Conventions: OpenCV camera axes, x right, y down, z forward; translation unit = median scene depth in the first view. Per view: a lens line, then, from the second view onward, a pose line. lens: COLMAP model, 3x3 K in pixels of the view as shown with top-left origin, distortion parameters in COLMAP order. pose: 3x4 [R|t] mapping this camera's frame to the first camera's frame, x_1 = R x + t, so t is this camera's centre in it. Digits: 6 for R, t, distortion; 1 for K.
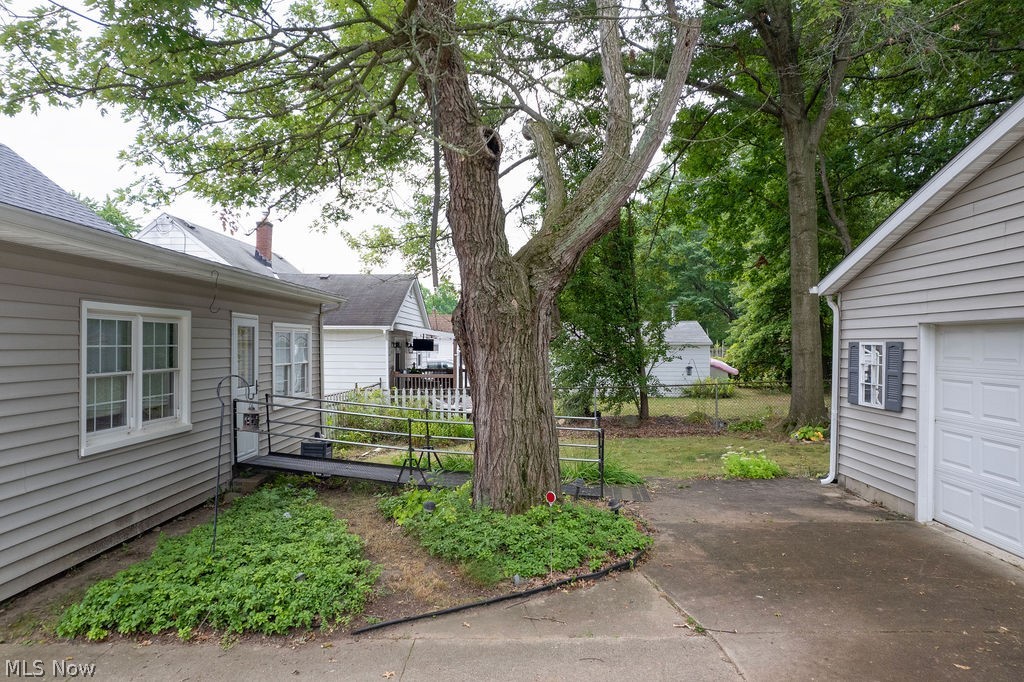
lens RADIAL K [[658.8, 0, 512.0], [0, 658.8, 341.0], [0, 0, 1]] dist [-0.075717, 0.069122]
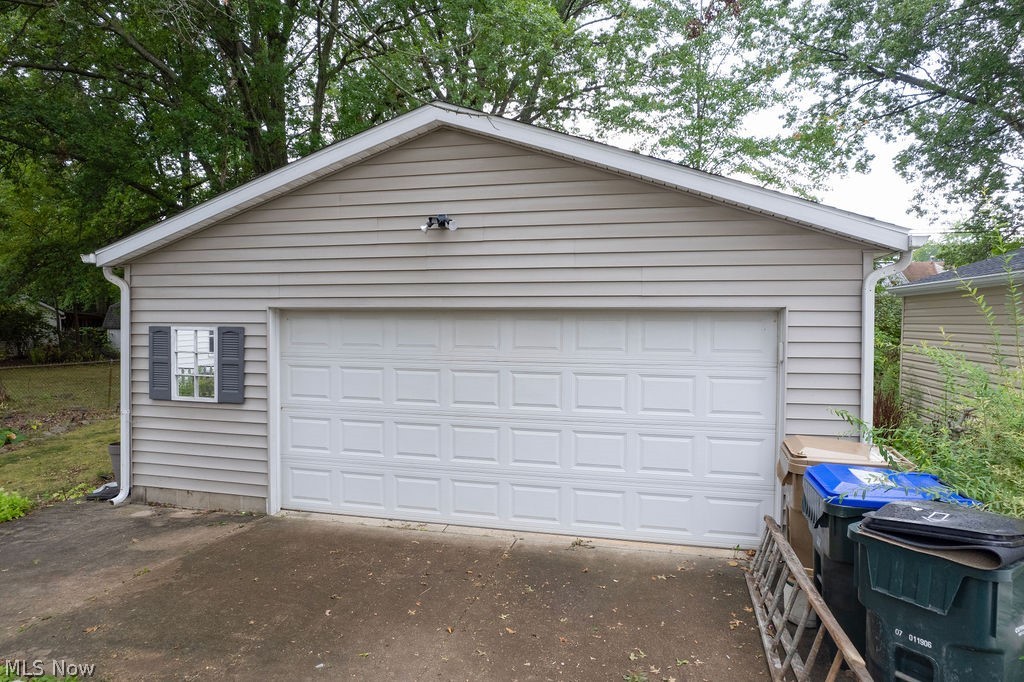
lens RADIAL K [[658.8, 0, 512.0], [0, 658.8, 341.0], [0, 0, 1]] dist [-0.075717, 0.069122]
pose [[0.227050, -0.034489, 0.973272, -0.219578], [-0.008913, 0.999257, 0.037489, -0.017742], [-0.973842, -0.017187, 0.226574, 0.435923]]
